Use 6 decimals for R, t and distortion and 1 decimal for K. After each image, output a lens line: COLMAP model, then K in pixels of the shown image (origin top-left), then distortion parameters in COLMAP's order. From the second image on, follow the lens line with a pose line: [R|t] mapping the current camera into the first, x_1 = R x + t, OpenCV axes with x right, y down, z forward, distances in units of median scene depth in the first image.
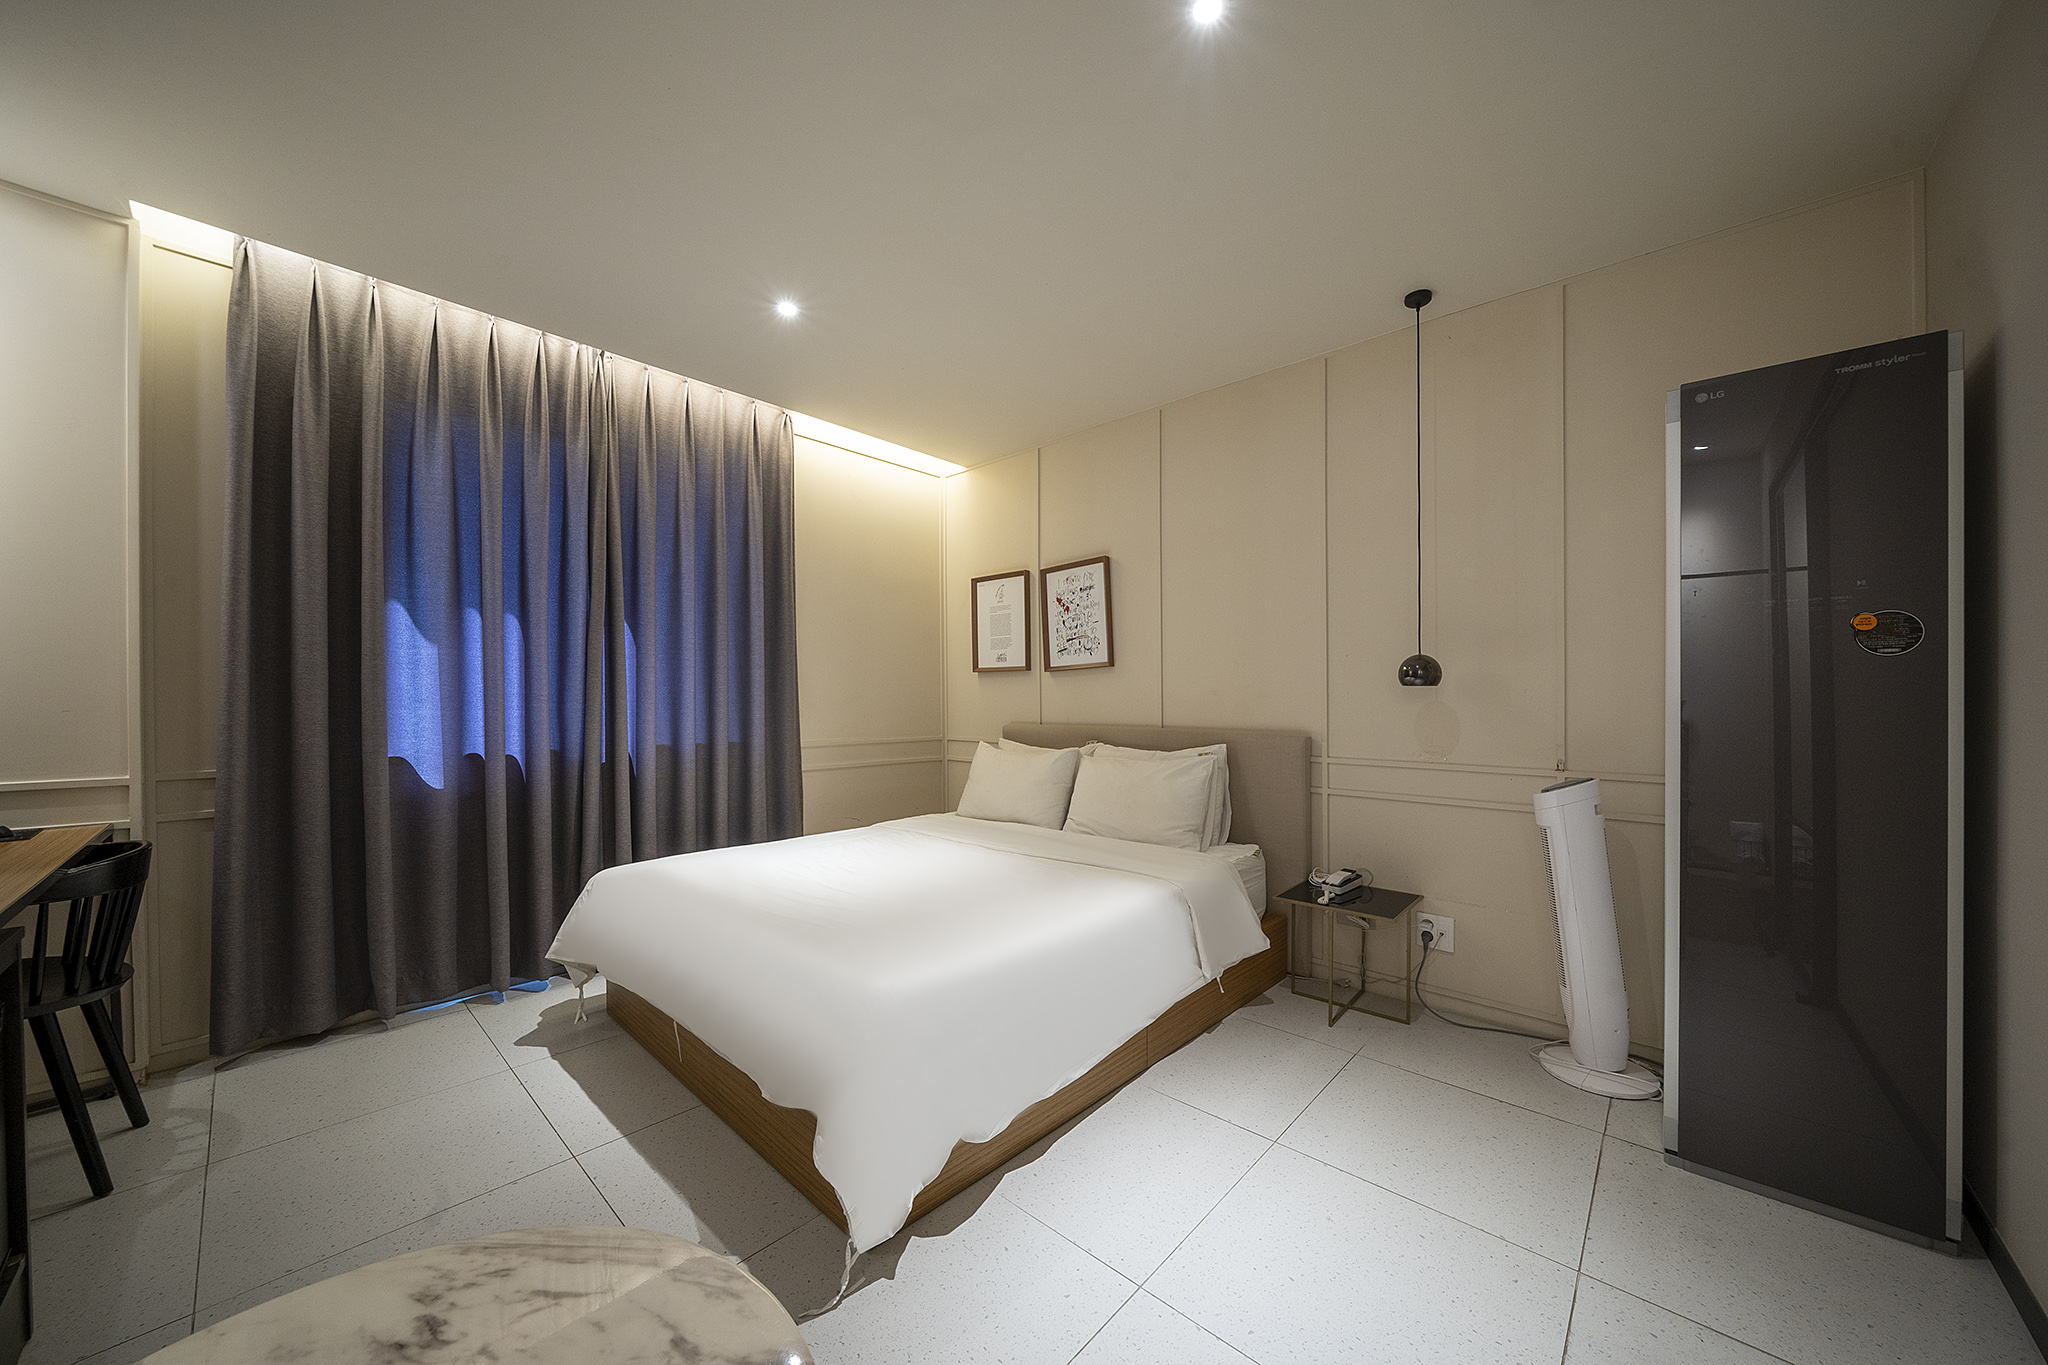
lens RADIAL K [[706.0, 0, 1013.2], [0, 706.0, 697.4], [0, 0, 1]] dist [-0.007653, 0.000352]
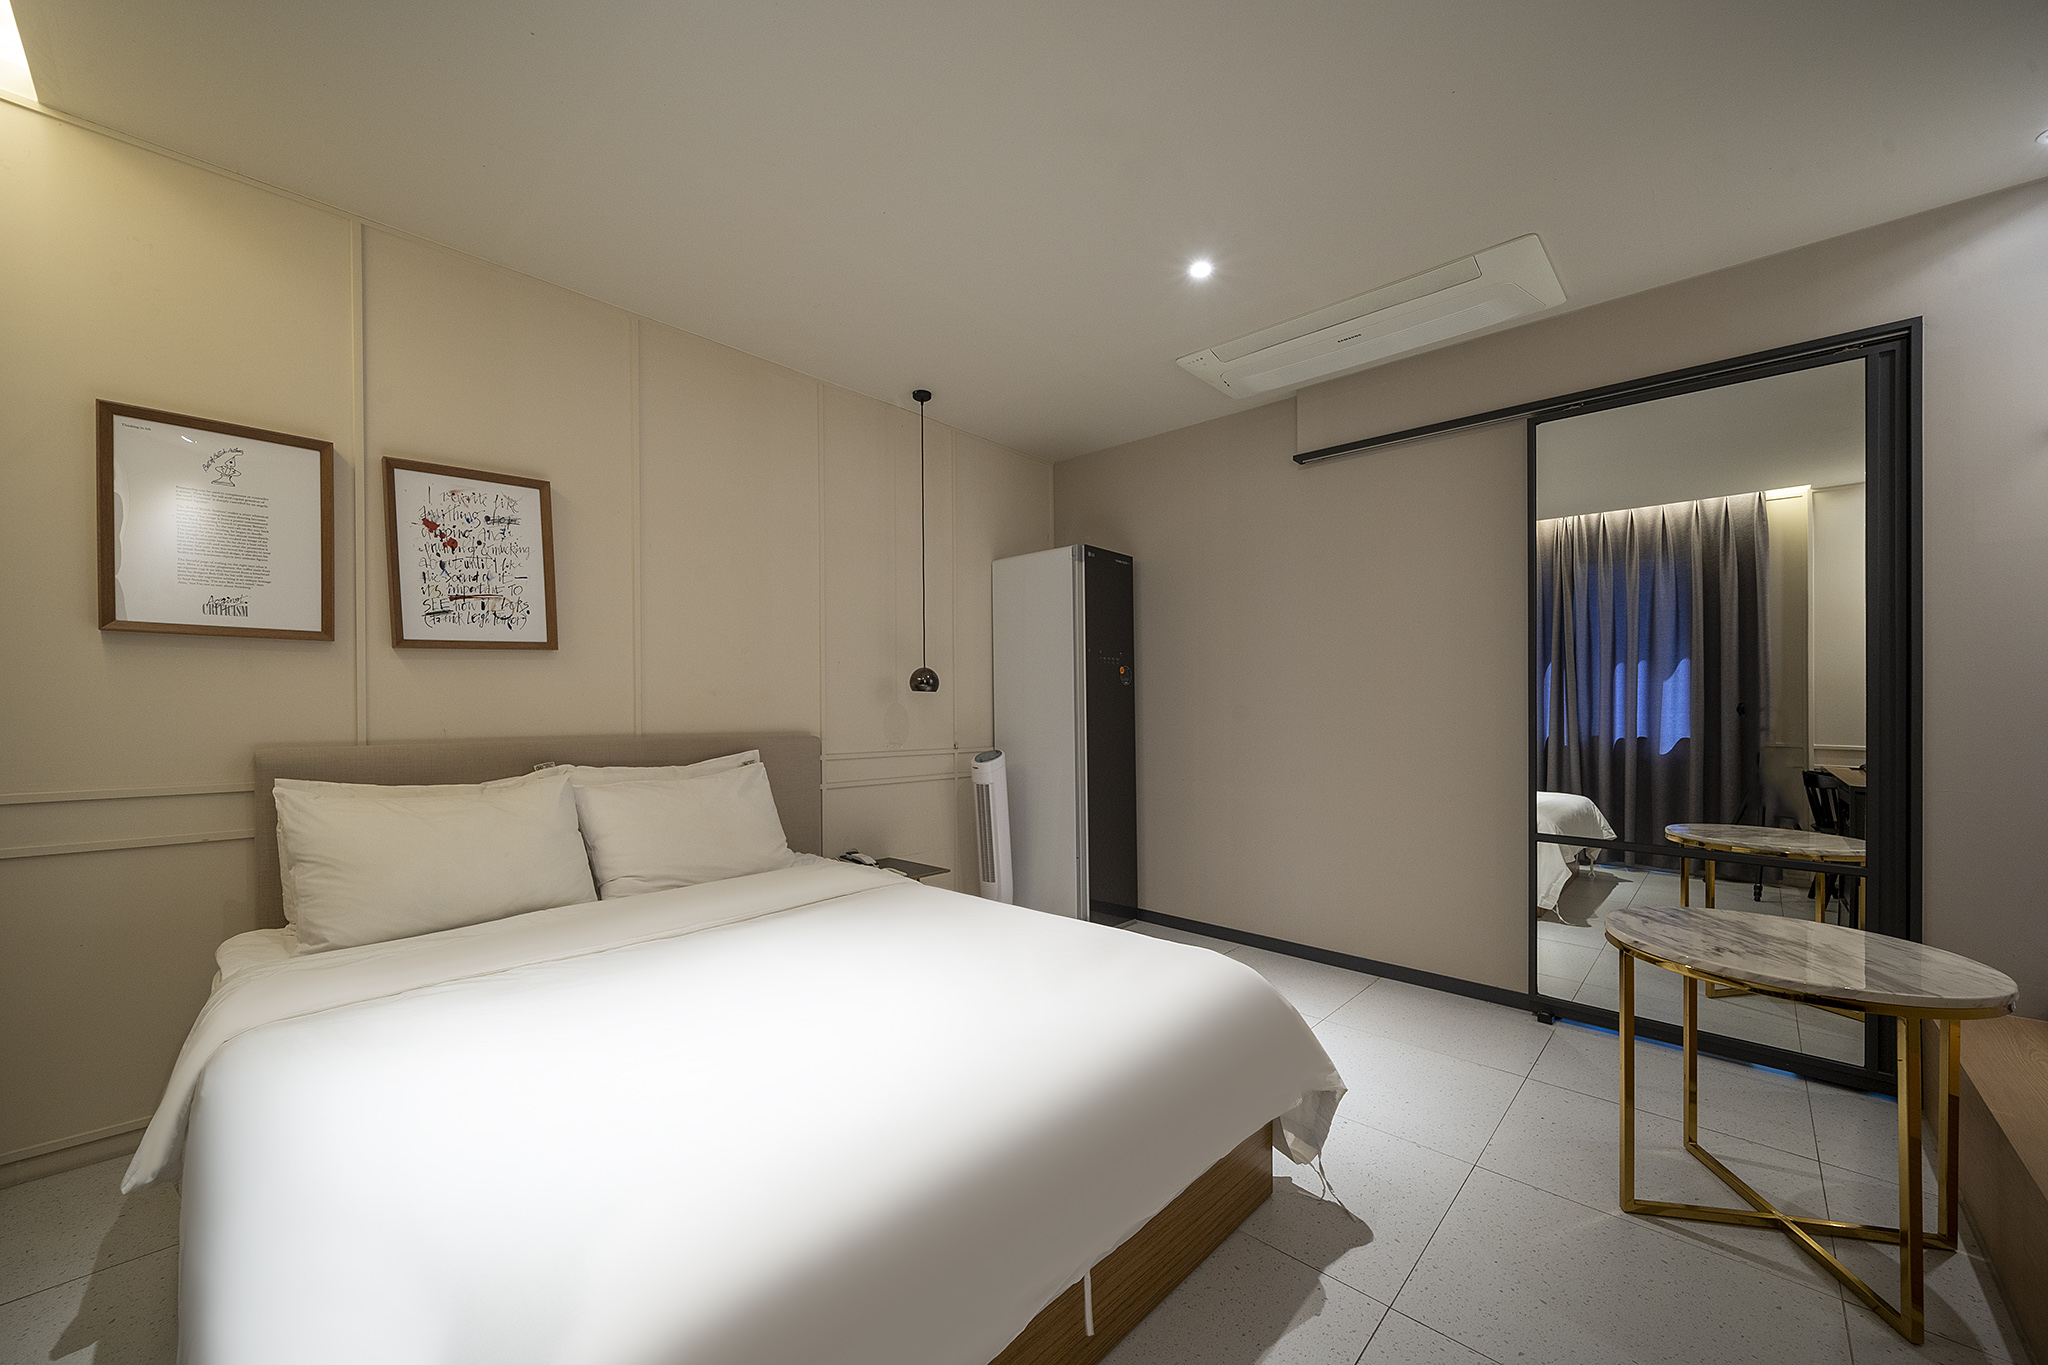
lens RADIAL K [[760.6, 0, 1007.6], [0, 760.6, 703.2], [0, 0, 1]] dist [-0.002635, 0.000612]
pose [[0.010475, -0.004371, 0.999936, -0.570389], [-0.013119, 0.999904, 0.004509, -0.002411], [-0.999859, -0.013165, 0.010416, 0.561032]]
